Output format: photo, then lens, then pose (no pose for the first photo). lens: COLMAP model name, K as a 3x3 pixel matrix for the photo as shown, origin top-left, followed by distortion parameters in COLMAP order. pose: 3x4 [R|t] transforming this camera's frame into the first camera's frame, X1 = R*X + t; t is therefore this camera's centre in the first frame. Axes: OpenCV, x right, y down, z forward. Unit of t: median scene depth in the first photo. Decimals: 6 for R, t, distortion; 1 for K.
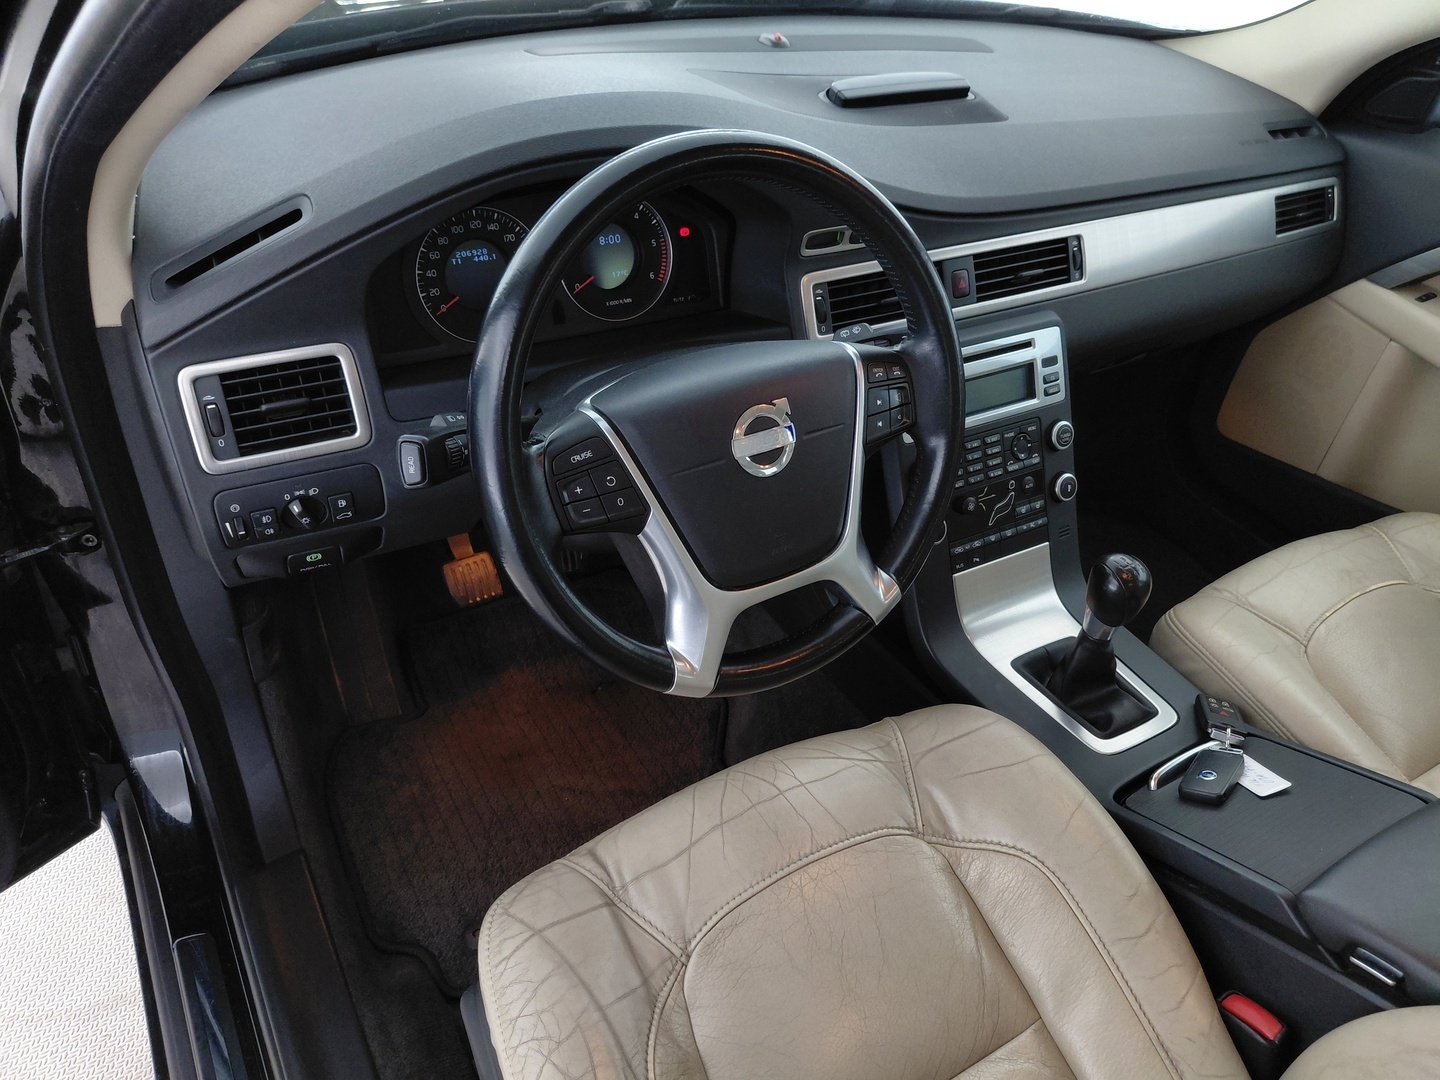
lens RADIAL K [[1045.3, 0, 720.0], [0, 1045.3, 540.0], [0, 0, 1]] dist [0.077502, -0.196591]
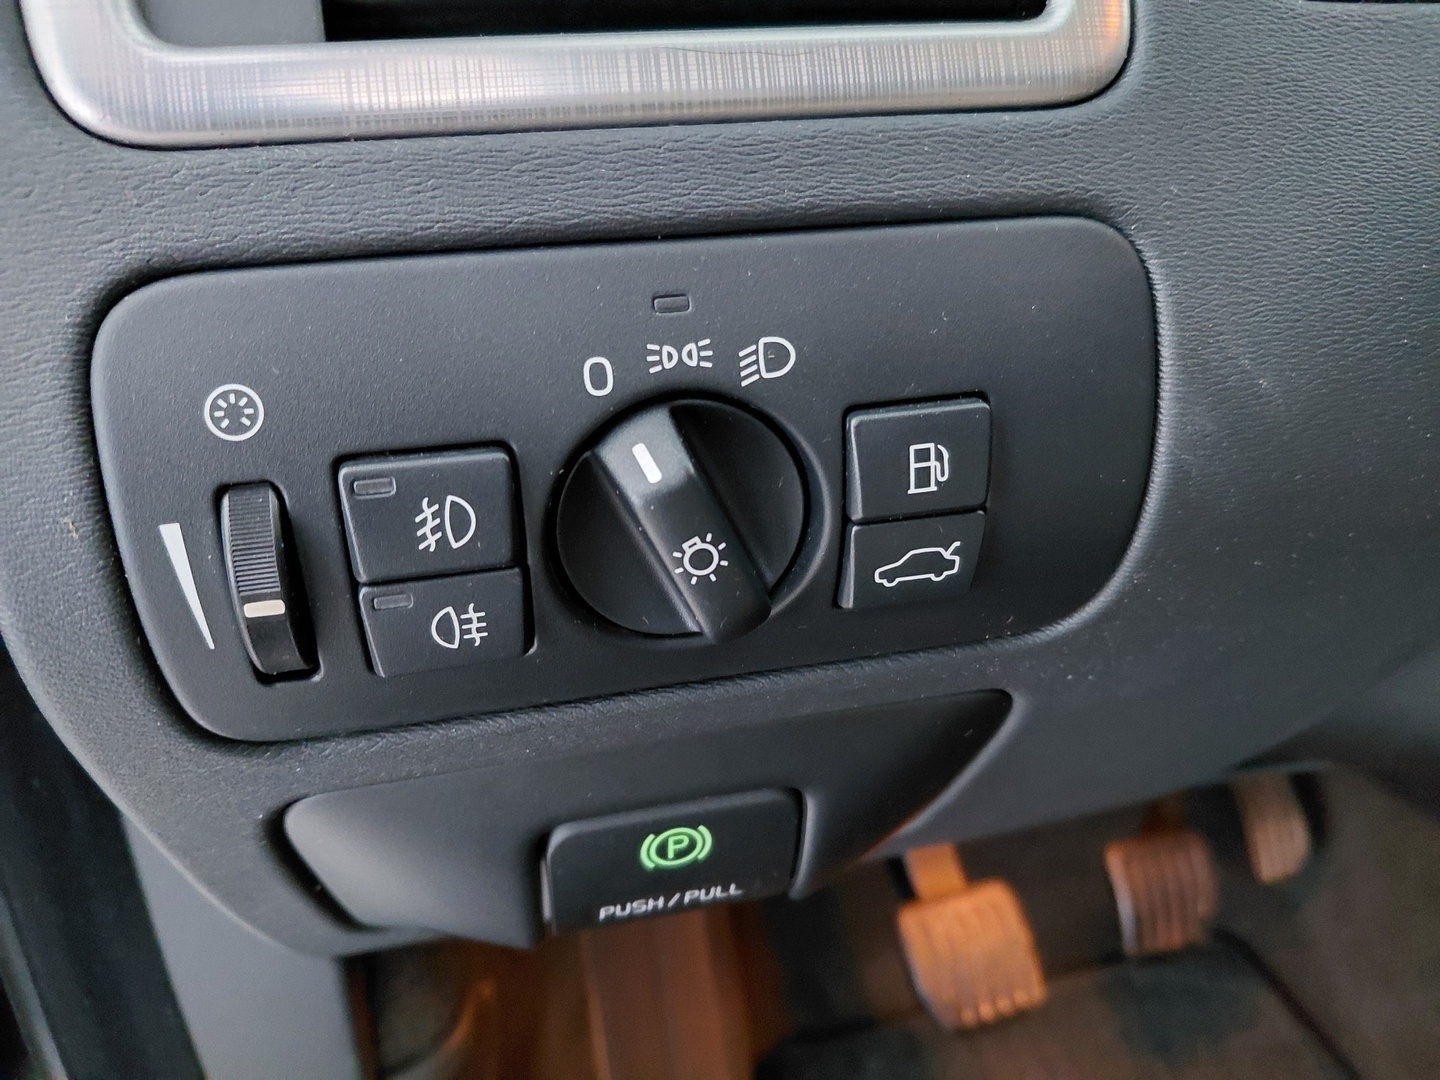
lens RADIAL K [[1045.3, 0, 720.0], [0, 1045.3, 540.0], [0, 0, 1]] dist [0.077502, -0.196591]
pose [[0.975658, -0.018251, -0.218537, -0.594961], [-0.050508, 0.951038, -0.304918, 0.037331], [0.213402, 0.308533, 0.926966, 1.434962]]
